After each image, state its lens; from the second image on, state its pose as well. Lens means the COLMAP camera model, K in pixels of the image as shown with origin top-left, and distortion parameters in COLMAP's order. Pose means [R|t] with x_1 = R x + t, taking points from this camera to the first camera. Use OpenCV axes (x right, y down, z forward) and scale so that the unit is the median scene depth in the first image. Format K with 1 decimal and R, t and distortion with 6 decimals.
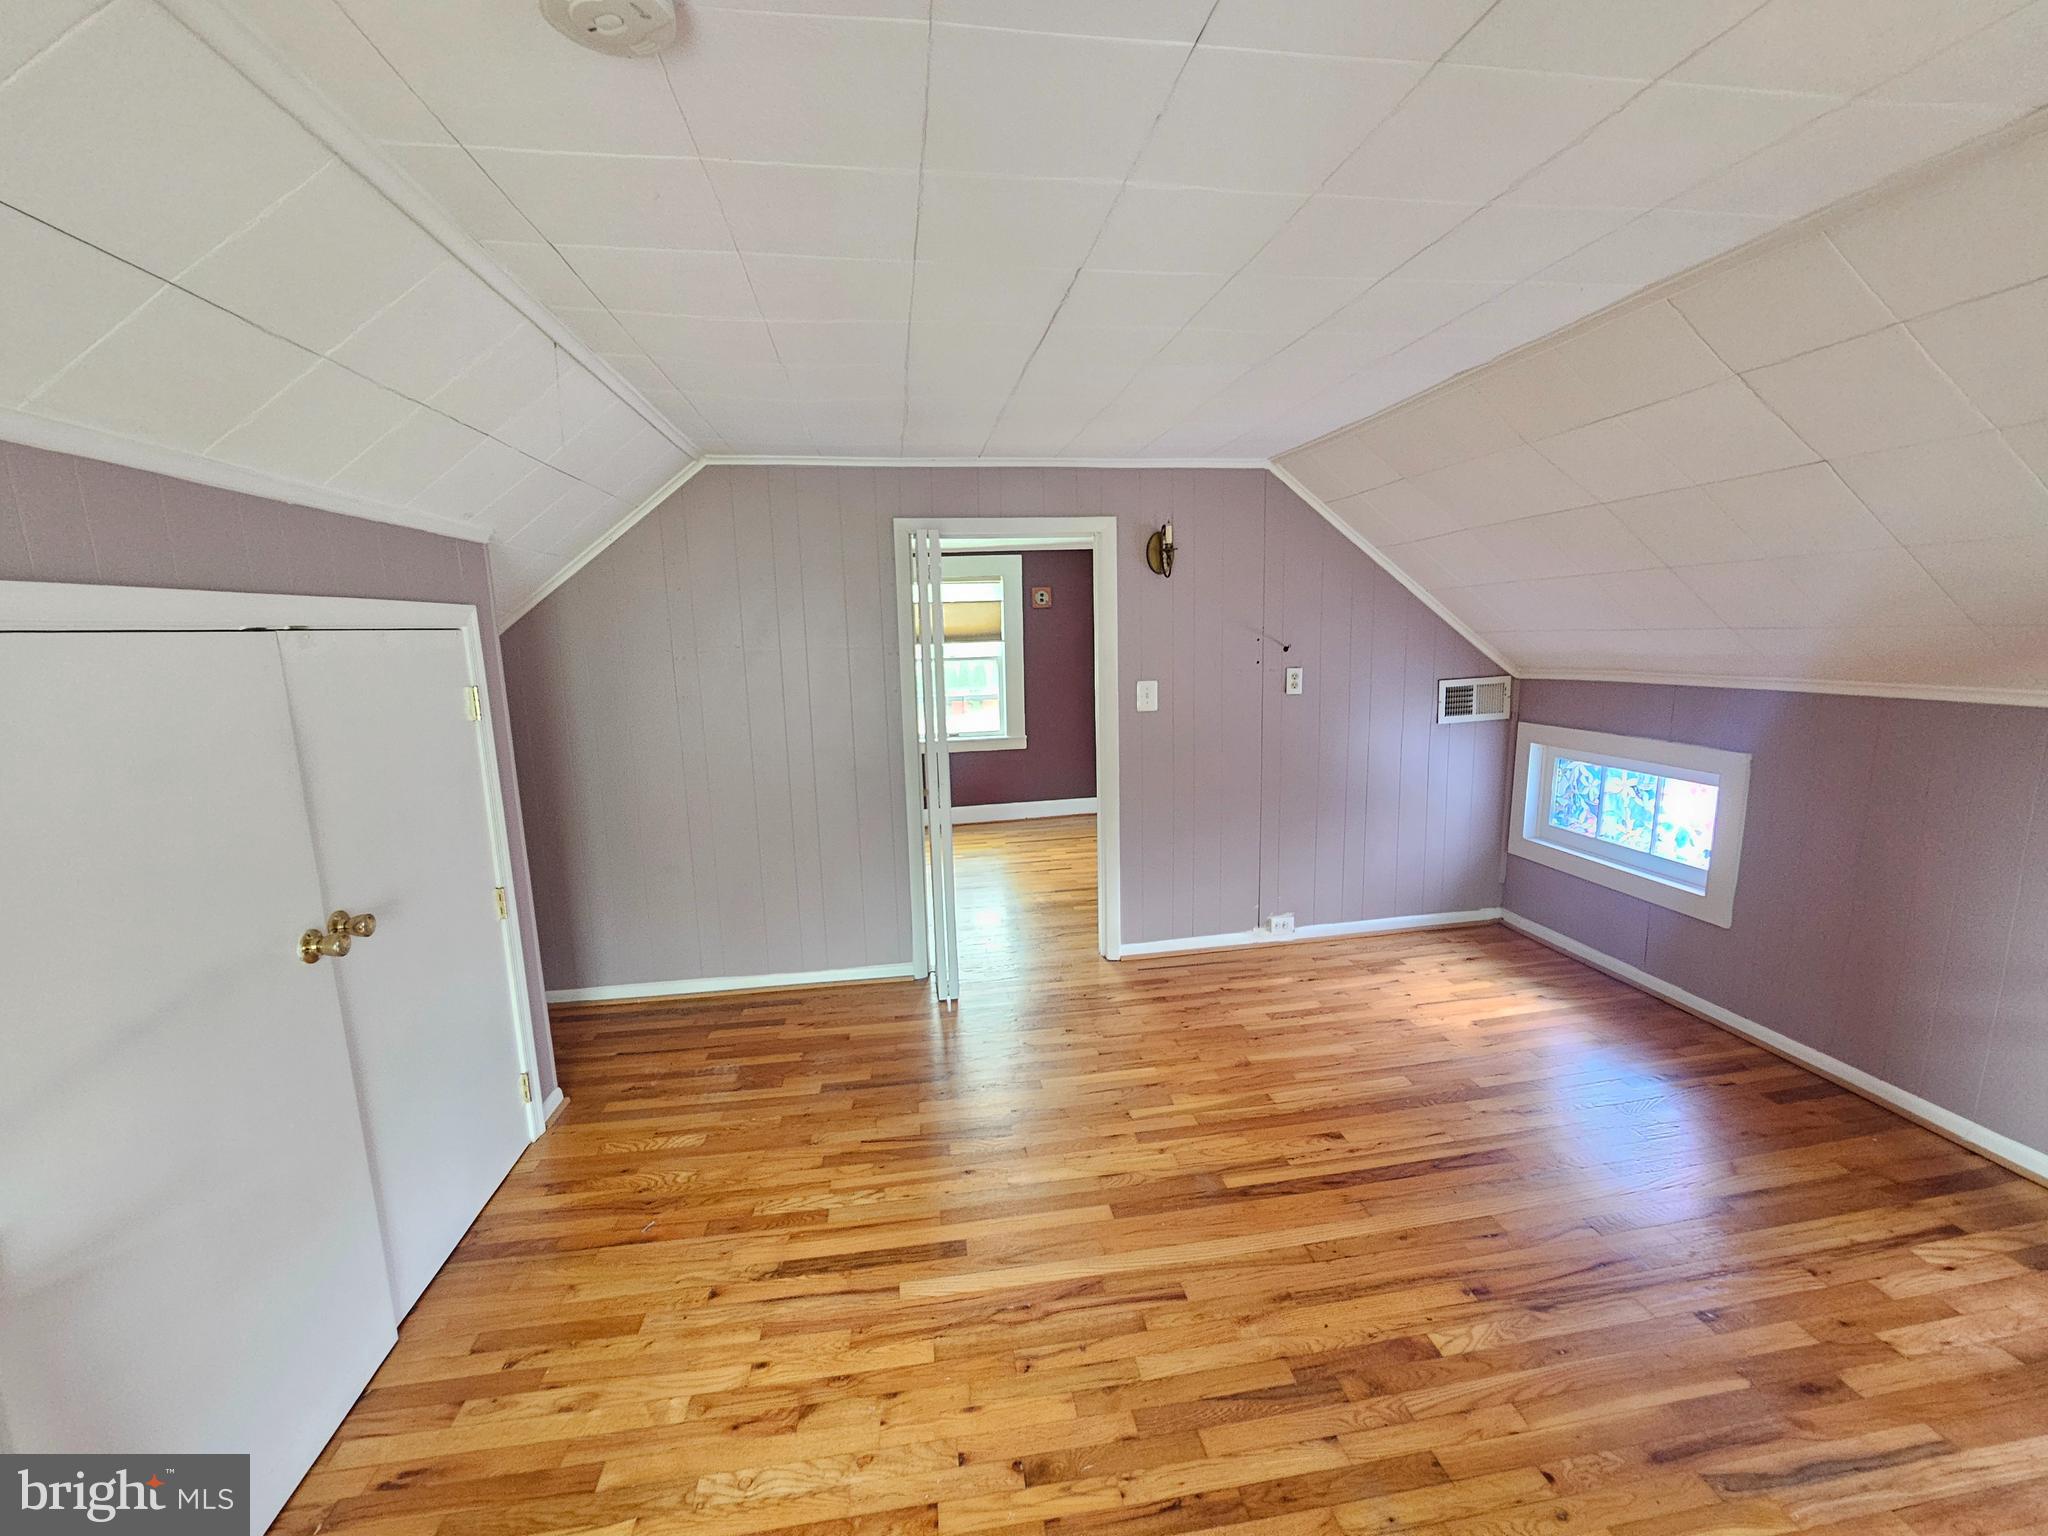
lens RADIAL K [[835.3, 0, 1018.4], [0, 835.3, 770.9], [0, 0, 1]] dist [-0.001314, 0.001338]
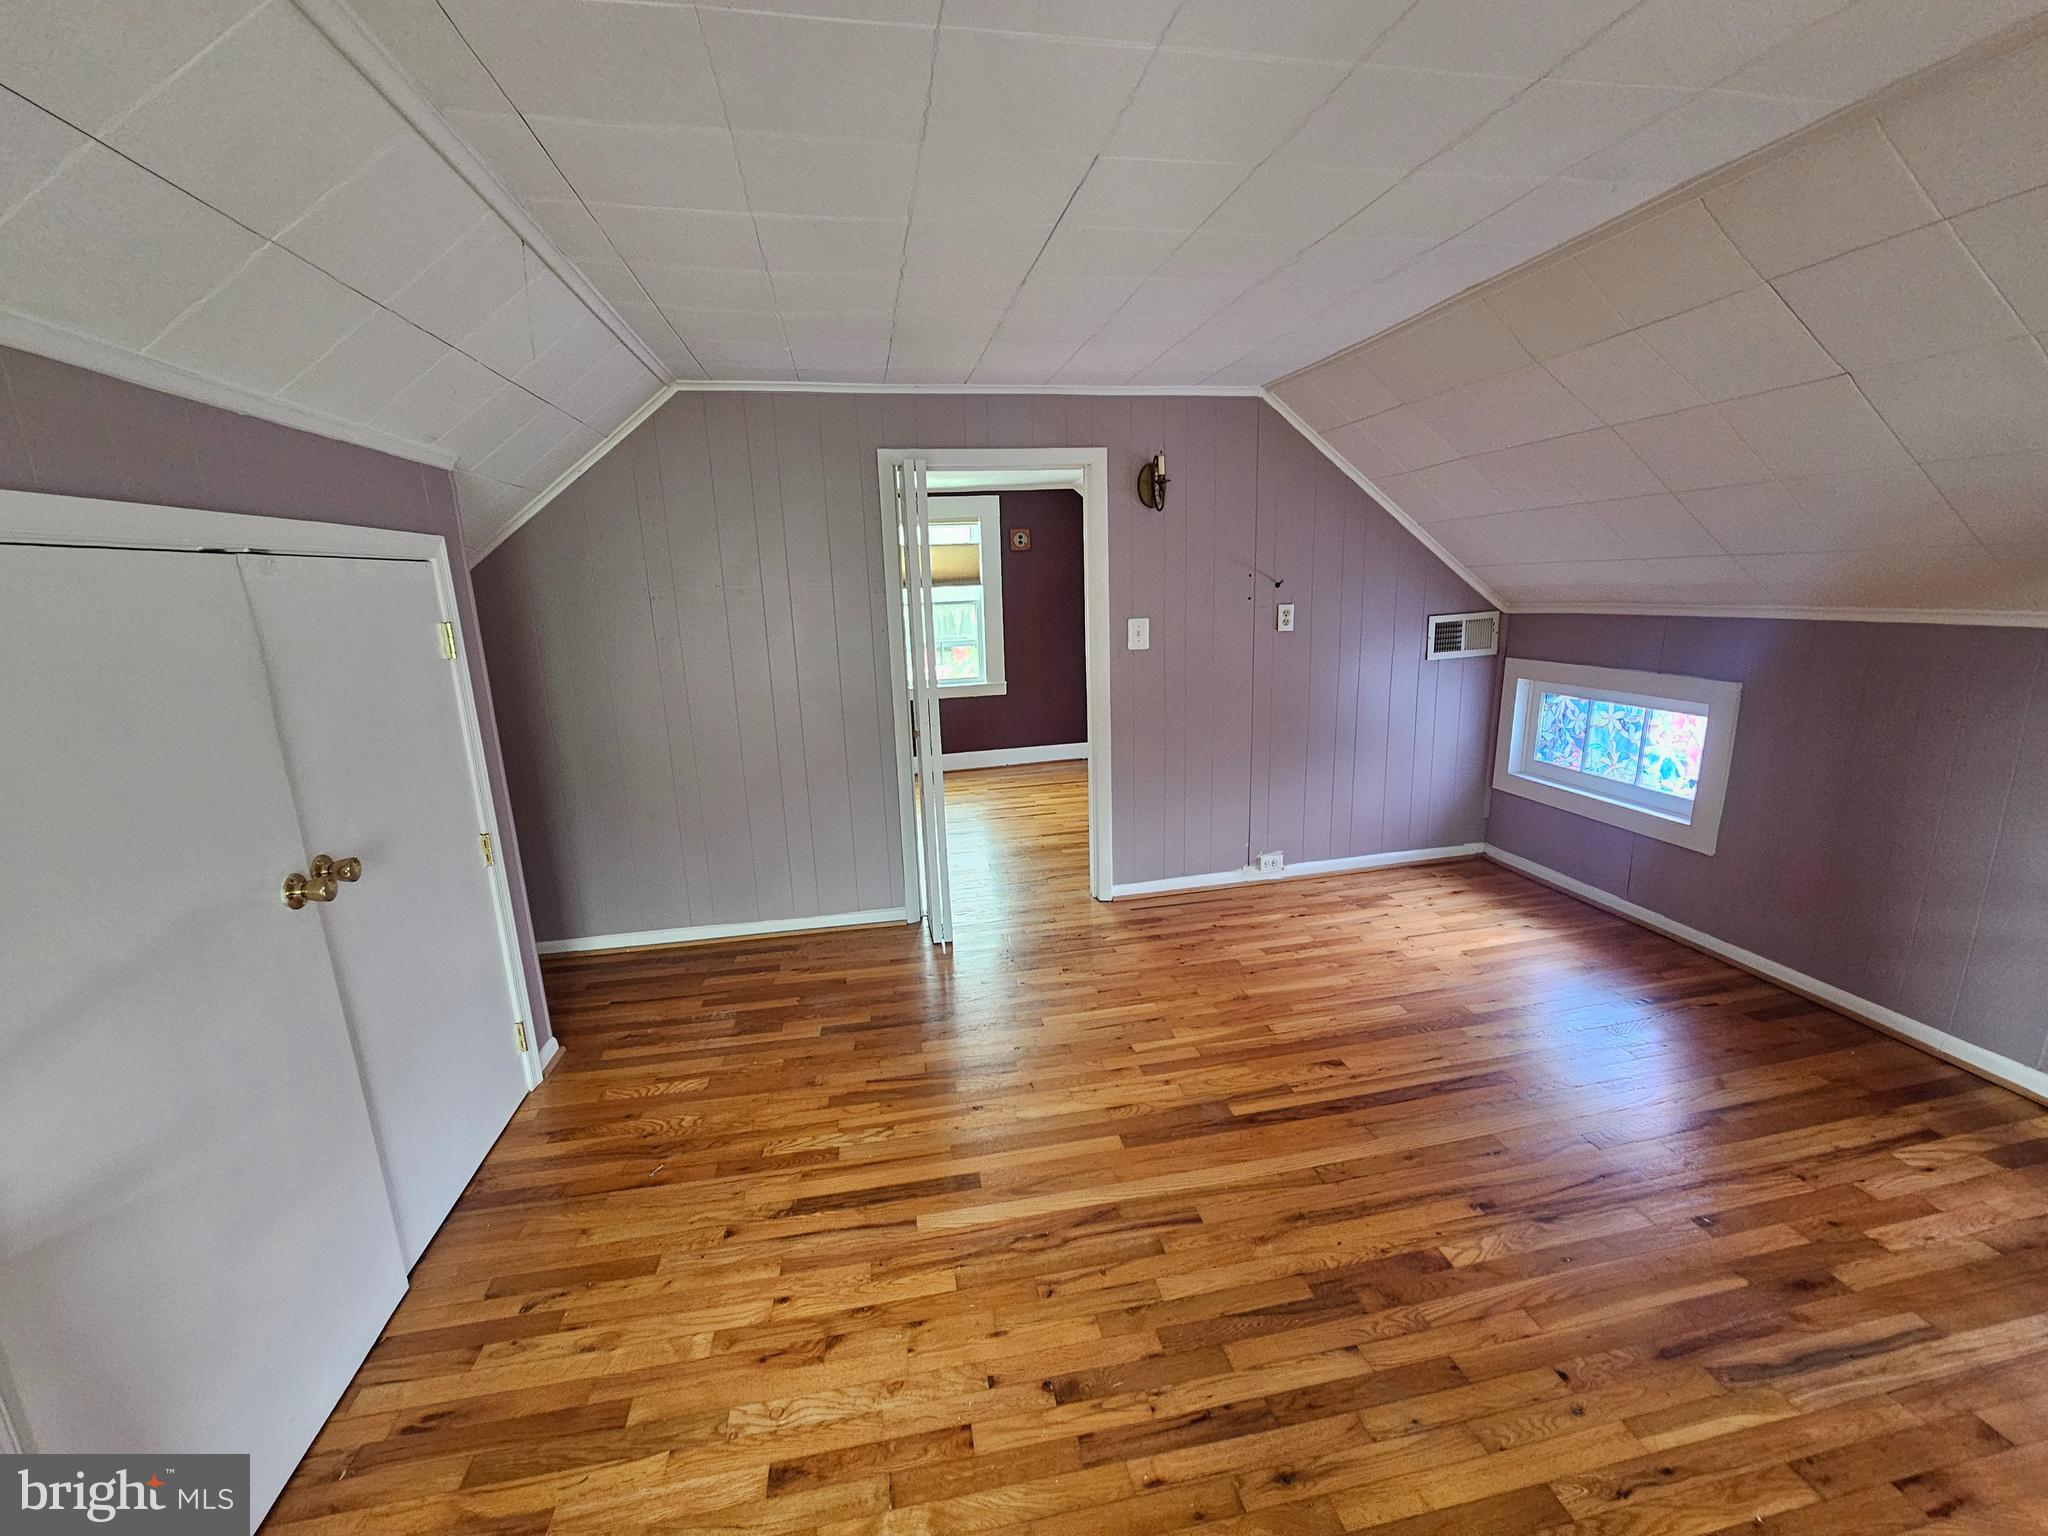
lens RADIAL K [[835.3, 0, 1017.0], [0, 835.3, 770.2], [0, 0, 1]] dist [-0.001314, 0.001338]
pose [[0.999345, -0.014869, 0.033006, -0.041542], [0.012962, 0.998275, 0.057258, 0.021165], [-0.033801, -0.056792, 0.997814, 0.024560]]
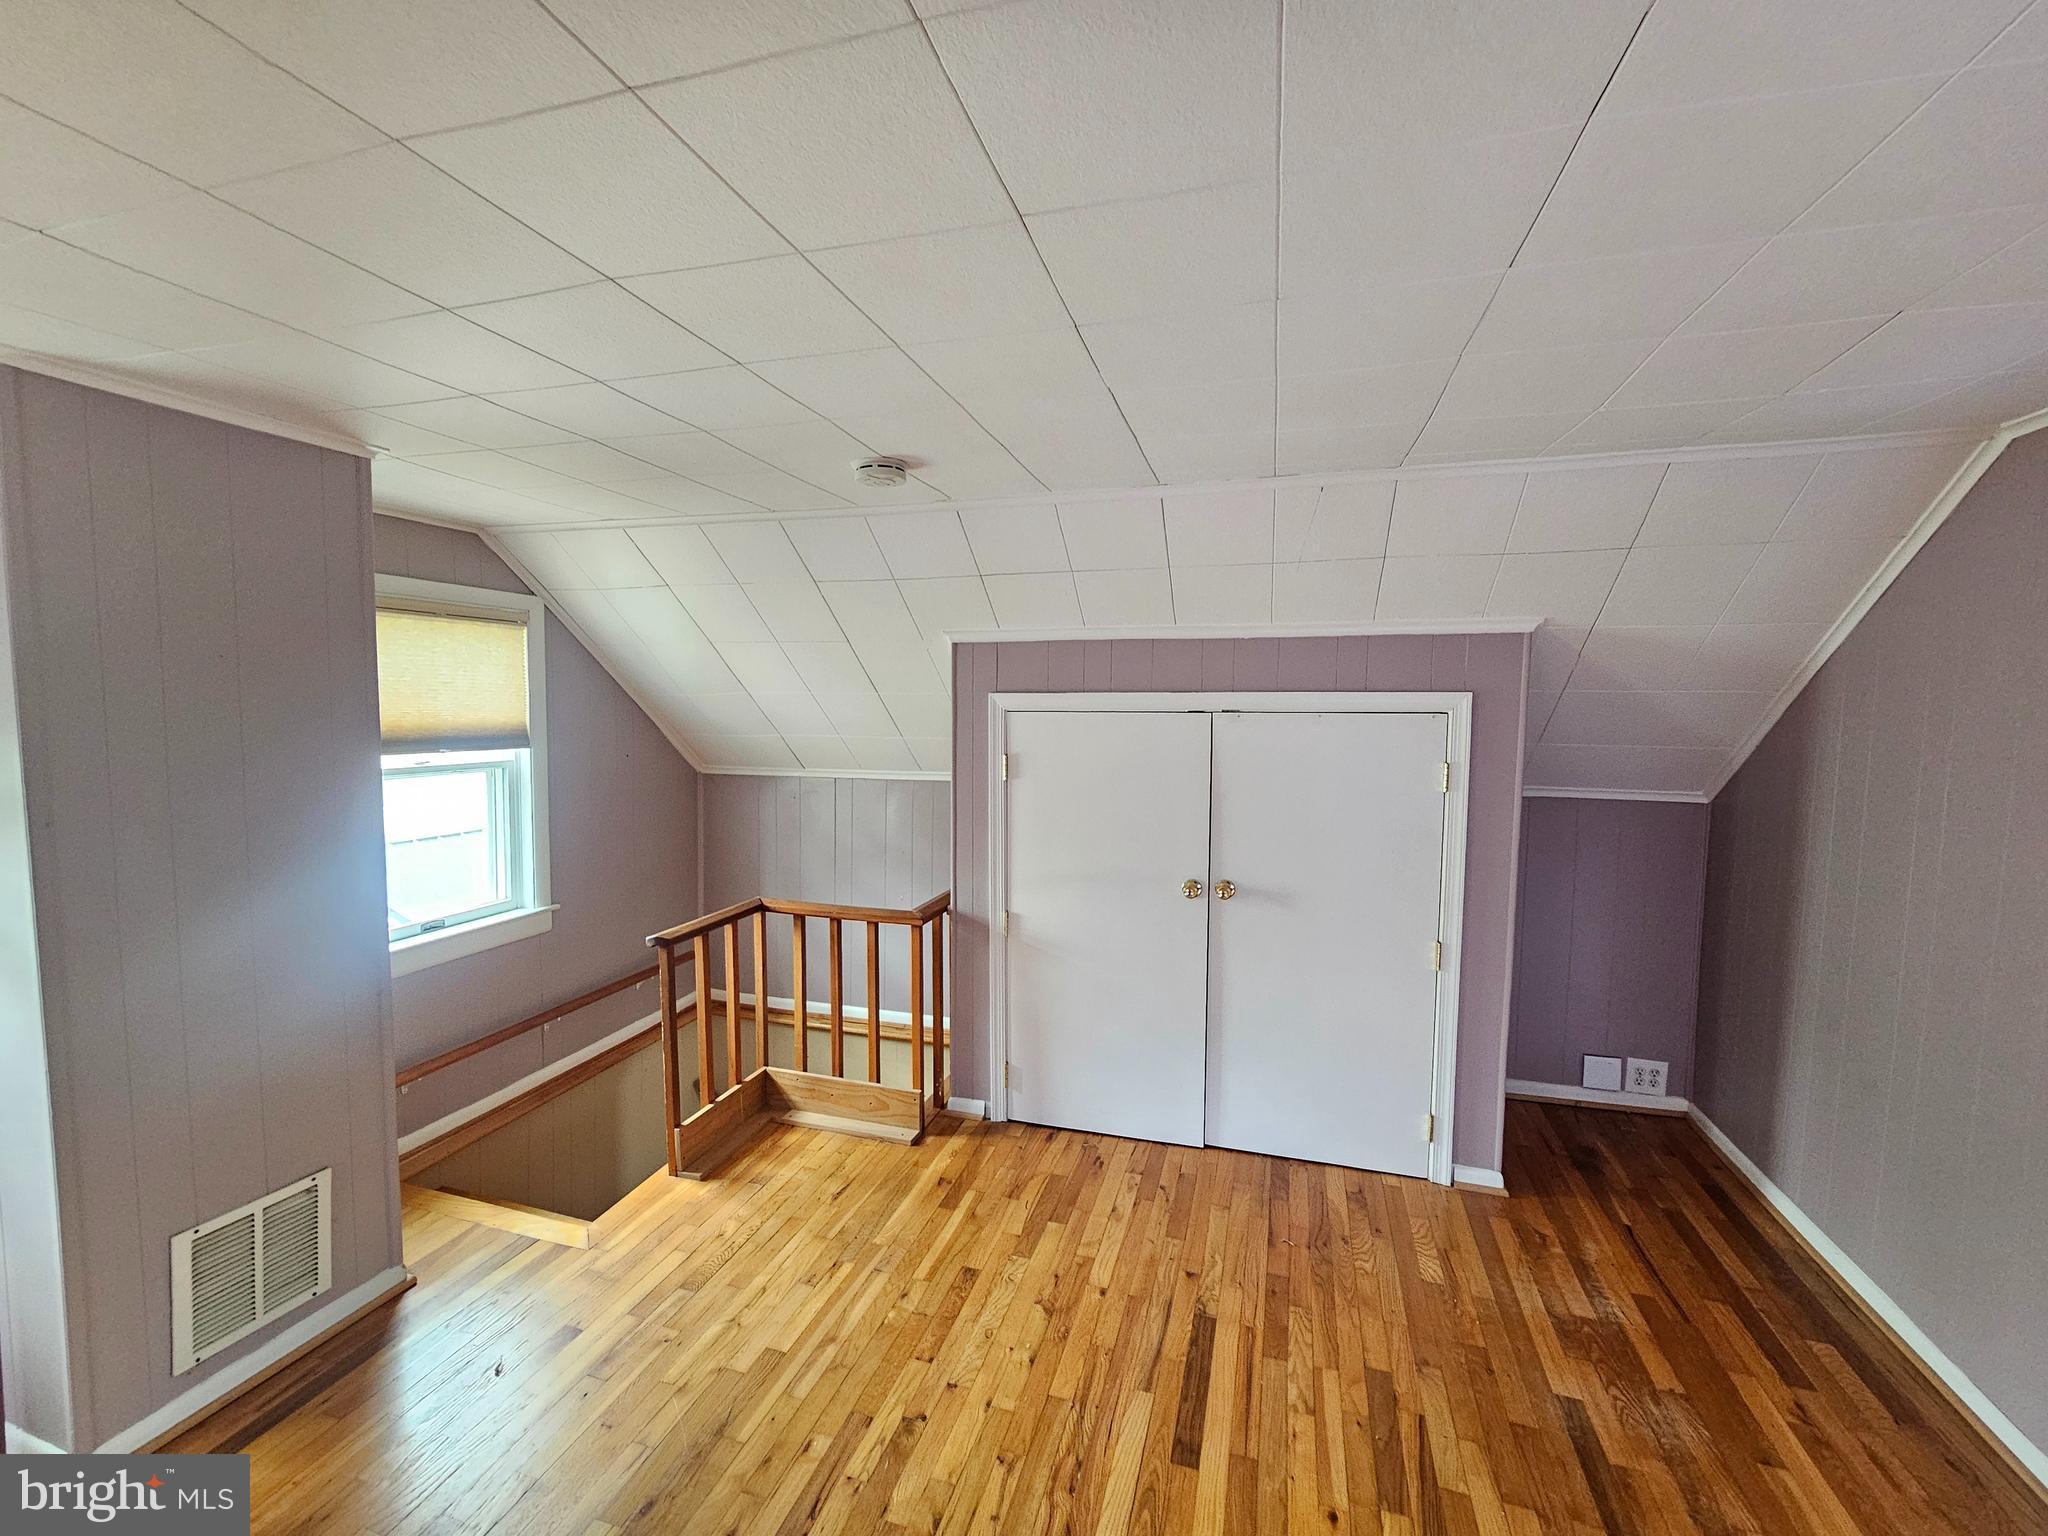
lens RADIAL K [[835.3, 0, 1029.3], [0, 835.3, 754.5], [0, 0, 1]] dist [-0.001314, 0.001338]
pose [[-0.413660, 0.084911, -0.906463, 0.655662], [-0.148669, 0.975977, 0.159267, -0.218173], [0.898211, 0.200646, -0.391099, 0.984018]]
